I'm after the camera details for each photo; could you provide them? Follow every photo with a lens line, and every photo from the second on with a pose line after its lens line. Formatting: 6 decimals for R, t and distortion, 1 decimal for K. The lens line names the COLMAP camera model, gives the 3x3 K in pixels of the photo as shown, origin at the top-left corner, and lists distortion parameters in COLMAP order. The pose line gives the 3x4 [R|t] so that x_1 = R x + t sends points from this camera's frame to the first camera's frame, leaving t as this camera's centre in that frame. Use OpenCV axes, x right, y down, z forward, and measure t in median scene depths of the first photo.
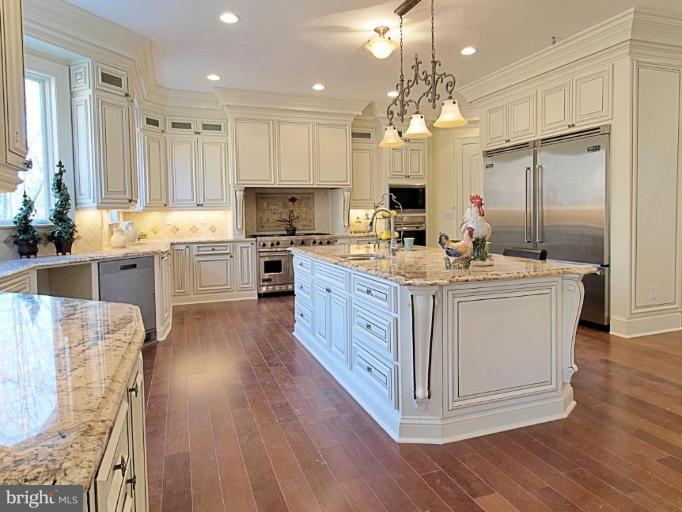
lens RADIAL K [[443.4, 0, 343.3], [0, 443.4, 255.8], [0, 0, 1]] dist [-0.006894, 0.001568]
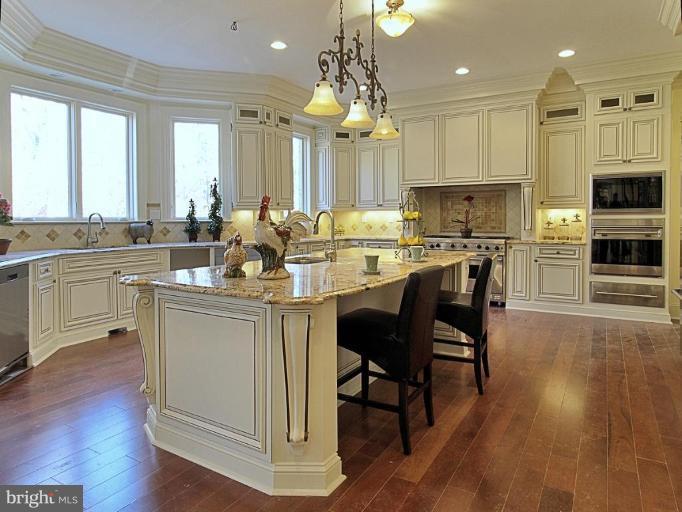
lens RADIAL K [[443.4, 0, 338.5], [0, 443.4, 252.7], [0, 0, 1]] dist [-0.006894, 0.001568]
pose [[0.624383, 0.075018, -0.777507, 0.438599], [-0.076659, 0.996457, 0.034581, -0.027574], [0.777347, 0.038011, 0.627922, 0.233637]]
